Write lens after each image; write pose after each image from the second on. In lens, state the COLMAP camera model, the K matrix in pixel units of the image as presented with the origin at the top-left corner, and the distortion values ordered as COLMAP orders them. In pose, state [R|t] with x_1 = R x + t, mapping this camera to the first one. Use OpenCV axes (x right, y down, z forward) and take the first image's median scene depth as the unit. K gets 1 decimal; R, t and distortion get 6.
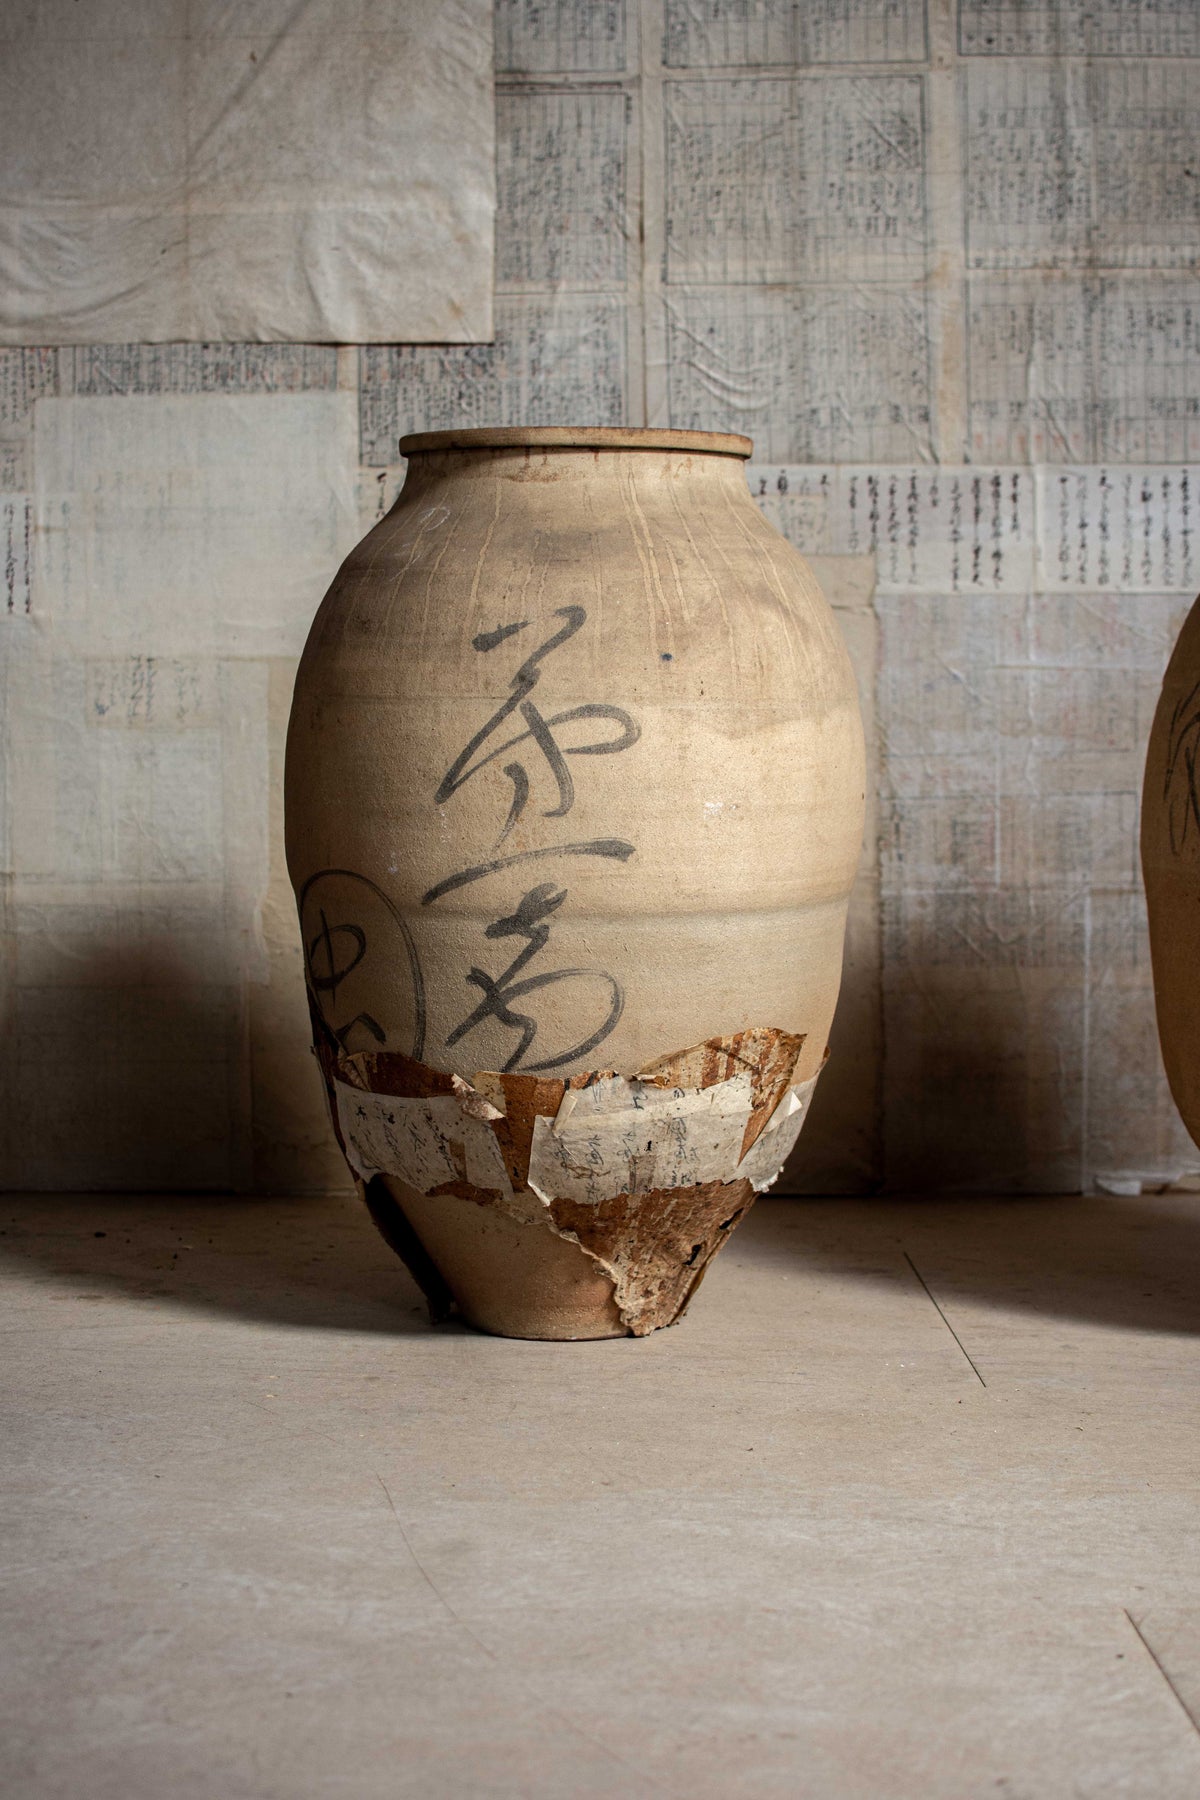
lens RADIAL K [[2804.3, 0, 464.7], [0, 2804.3, 898.8], [0, 0, 1]] dist [-0.137761, 0.031583]
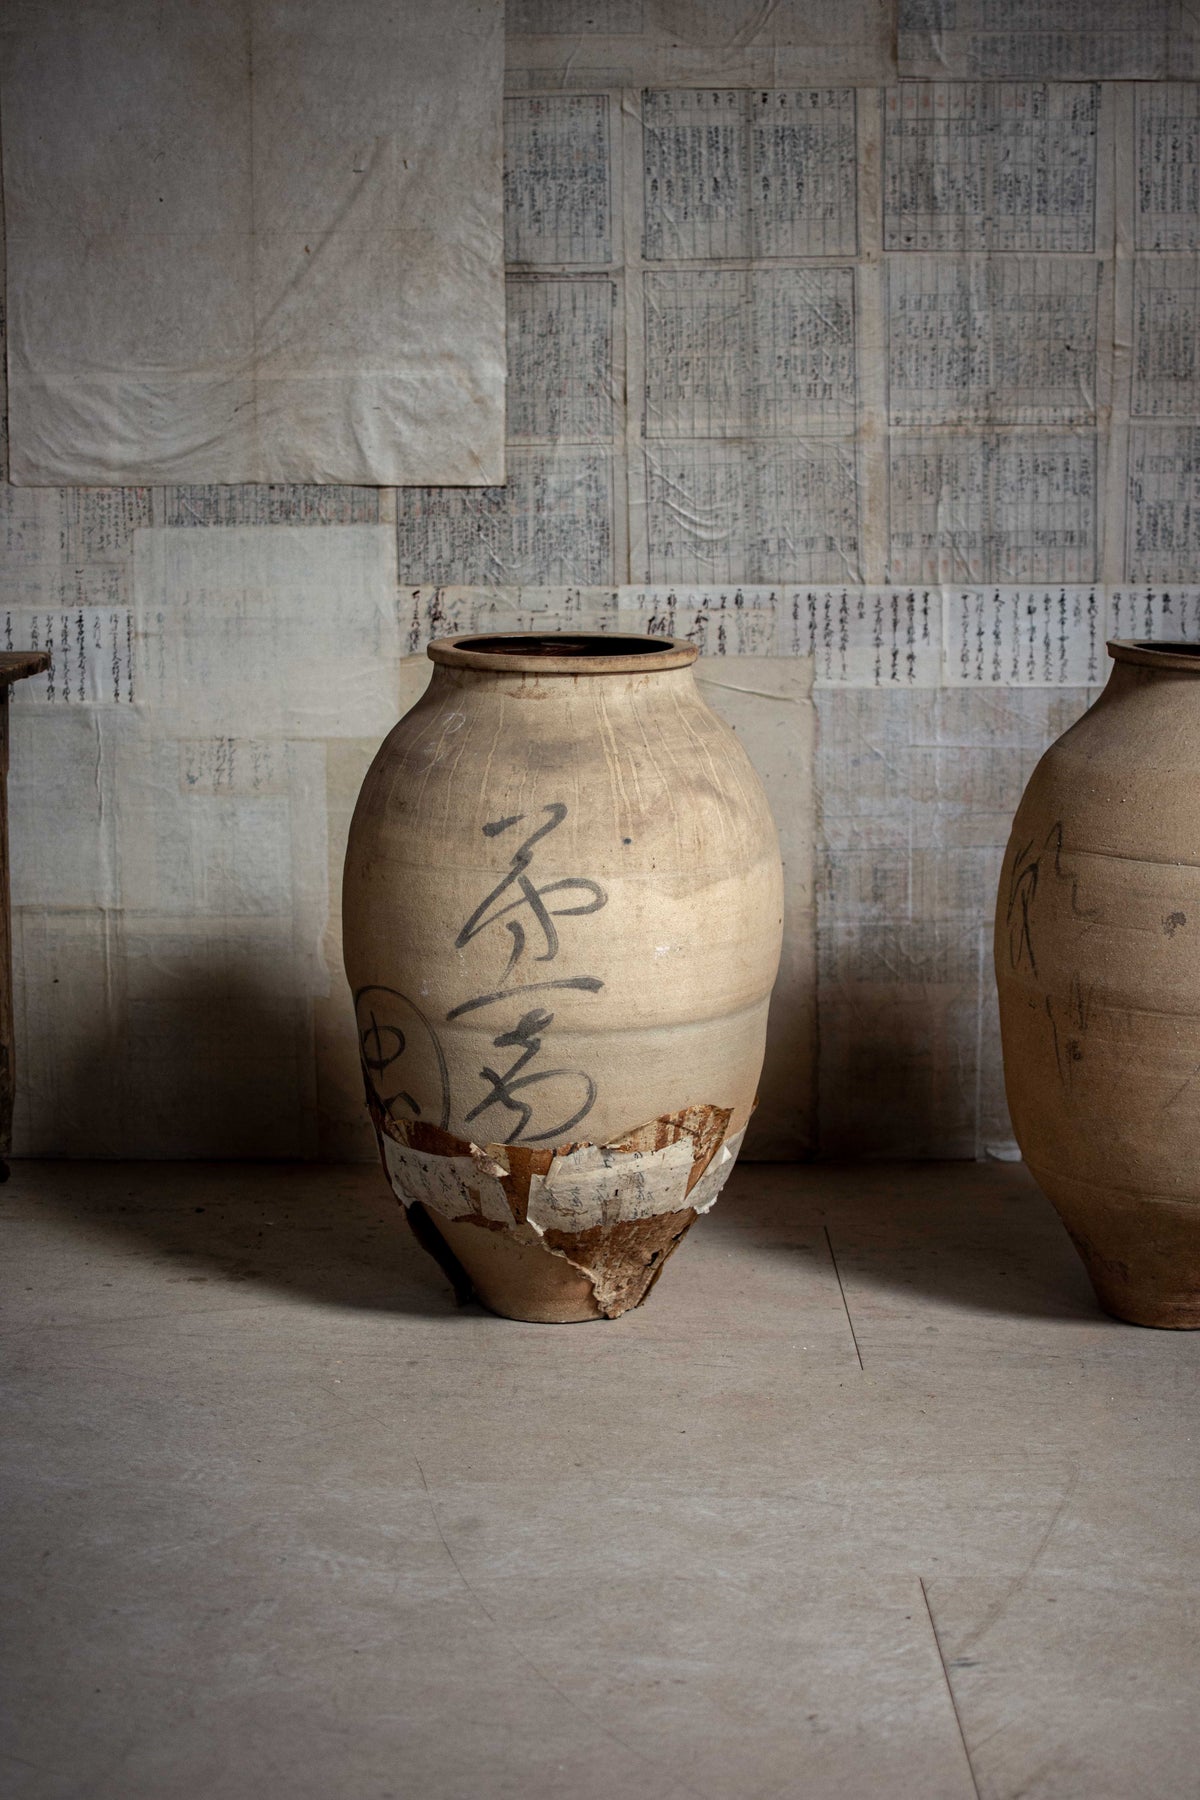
lens RADIAL K [[2750.4, 0, 600.0], [0, 2750.4, 900.0], [0, 0, 1]] dist [-0.183752, 0.131368]
pose [[0.999524, -0.006990, 0.030060, 0.014607], [0.003935, 0.994928, 0.100516, -0.139573], [-0.030610, -0.100350, 0.994481, -0.226190]]
